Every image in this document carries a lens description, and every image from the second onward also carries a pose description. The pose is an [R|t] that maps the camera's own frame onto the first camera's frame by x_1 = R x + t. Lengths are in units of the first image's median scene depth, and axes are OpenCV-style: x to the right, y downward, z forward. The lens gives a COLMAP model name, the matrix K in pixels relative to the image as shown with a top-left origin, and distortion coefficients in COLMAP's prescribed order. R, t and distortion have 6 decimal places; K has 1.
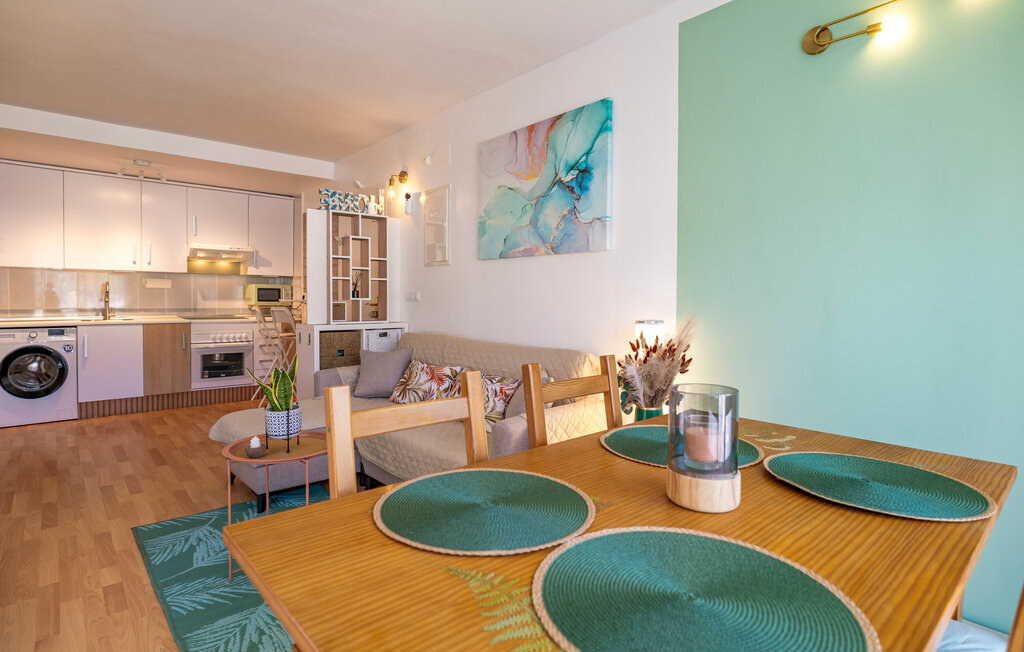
lens RADIAL K [[526.9, 0, 519.3], [0, 526.9, 311.7], [0, 0, 1]] dist [-0.004842, 0.001584]
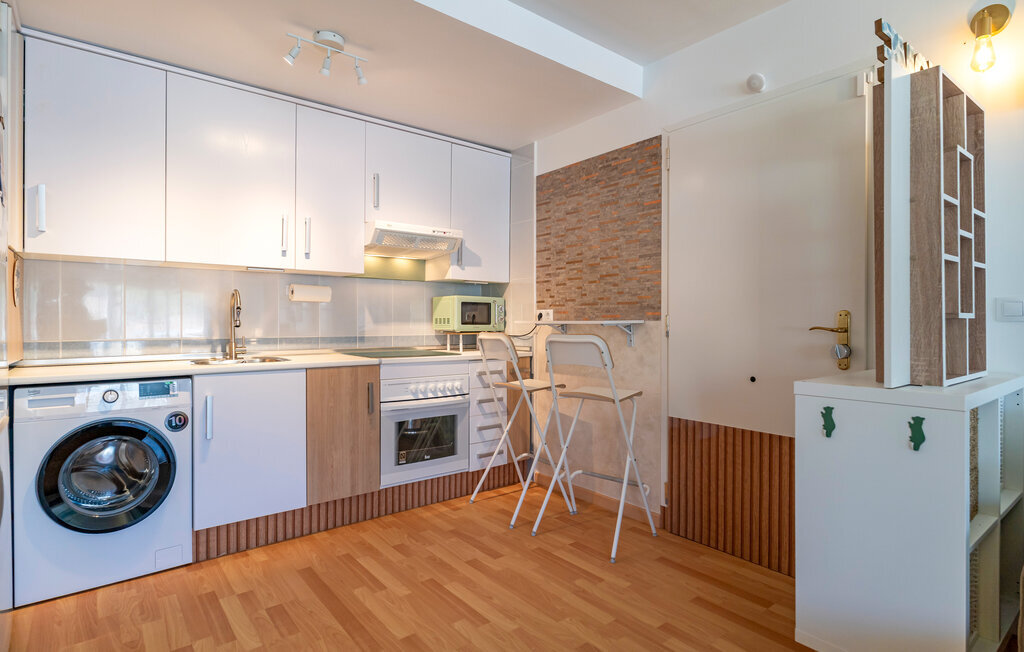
lens RADIAL K [[526.9, 0, 513.3], [0, 526.9, 323.6], [0, 0, 1]] dist [-0.004842, 0.001584]
pose [[0.999067, -0.008155, -0.042417, -0.473139], [0.007127, 0.999679, -0.024331, -0.006521], [0.042602, 0.024006, 0.998804, 0.471003]]
